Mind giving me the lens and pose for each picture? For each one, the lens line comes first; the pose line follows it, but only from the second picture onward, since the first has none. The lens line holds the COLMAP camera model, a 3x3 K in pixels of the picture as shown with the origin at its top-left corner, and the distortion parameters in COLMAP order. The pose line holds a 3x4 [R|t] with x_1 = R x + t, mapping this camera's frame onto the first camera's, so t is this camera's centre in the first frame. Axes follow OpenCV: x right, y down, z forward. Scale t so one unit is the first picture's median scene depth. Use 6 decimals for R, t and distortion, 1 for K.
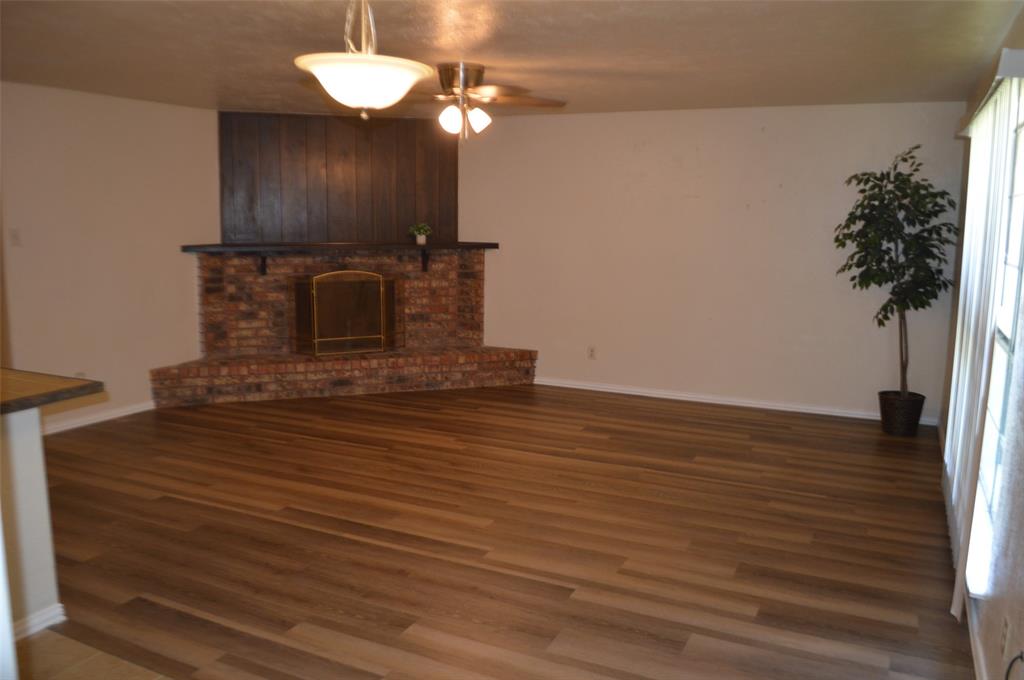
lens RADIAL K [[818.2, 0, 509.6], [0, 818.2, 346.9], [0, 0, 1]] dist [-0.080452, 0.005618]
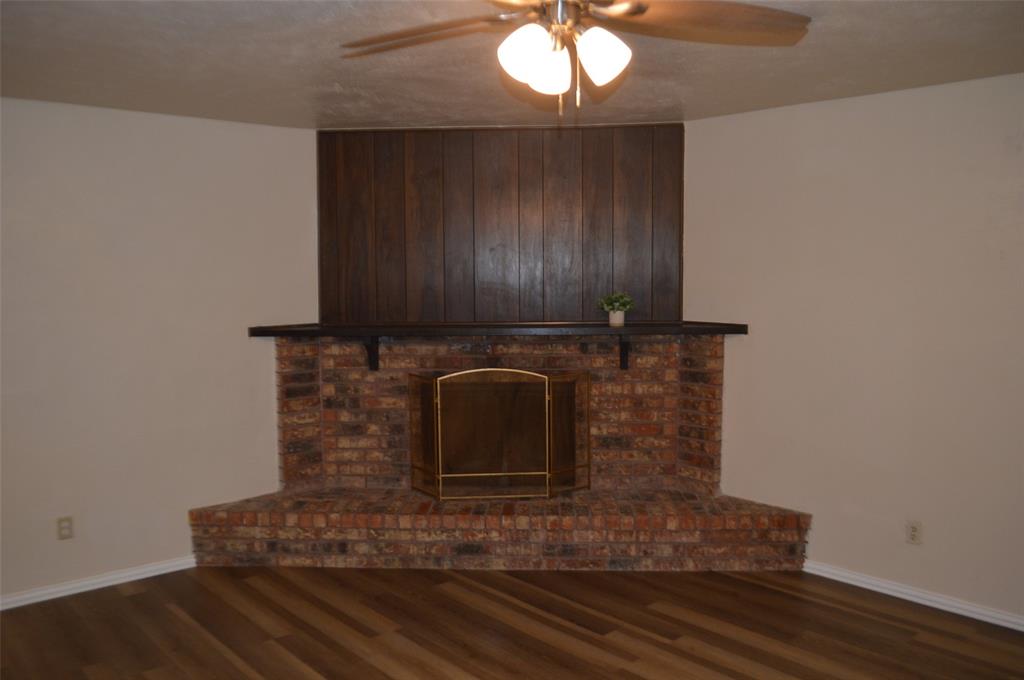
lens RADIAL K [[818.2, 0, 508.8], [0, 818.2, 340.3], [0, 0, 1]] dist [-0.080452, 0.005618]
pose [[0.928119, 0.017153, -0.371887, 0.049073], [-0.044677, 0.996850, -0.065521, -0.075916], [0.369592, 0.077426, 0.925963, 0.428066]]
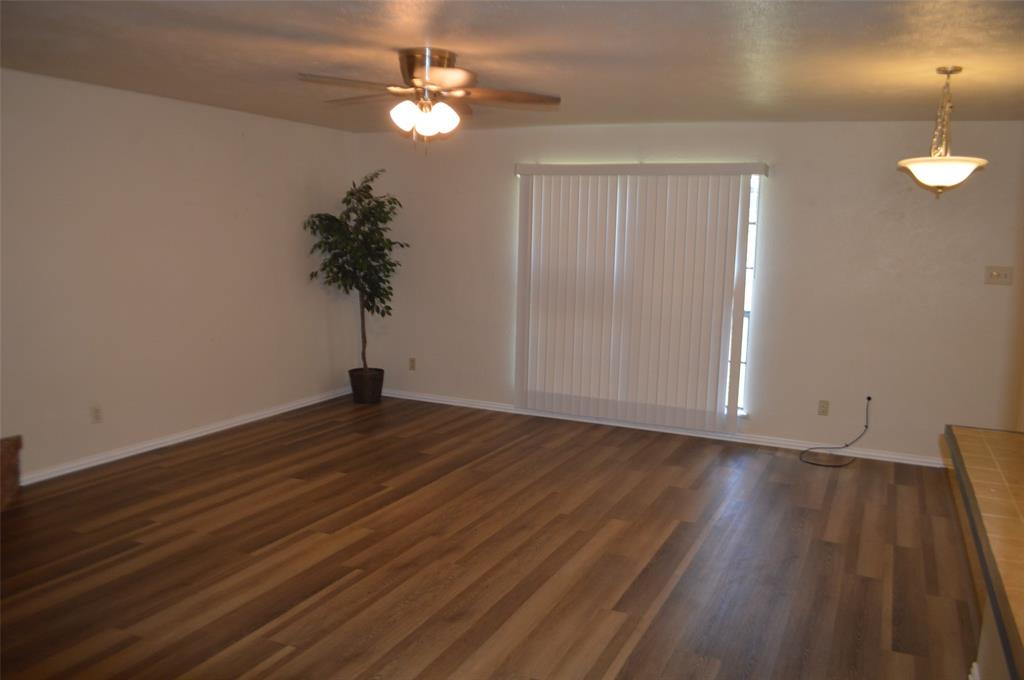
lens RADIAL K [[818.2, 0, 511.8], [0, 818.2, 335.4], [0, 0, 1]] dist [-0.080452, 0.005618]
pose [[-0.008765, -0.143993, 0.989540, -0.629316], [0.133430, 0.980560, 0.143868, -0.120356], [-0.991020, 0.133295, 0.010619, 0.647565]]
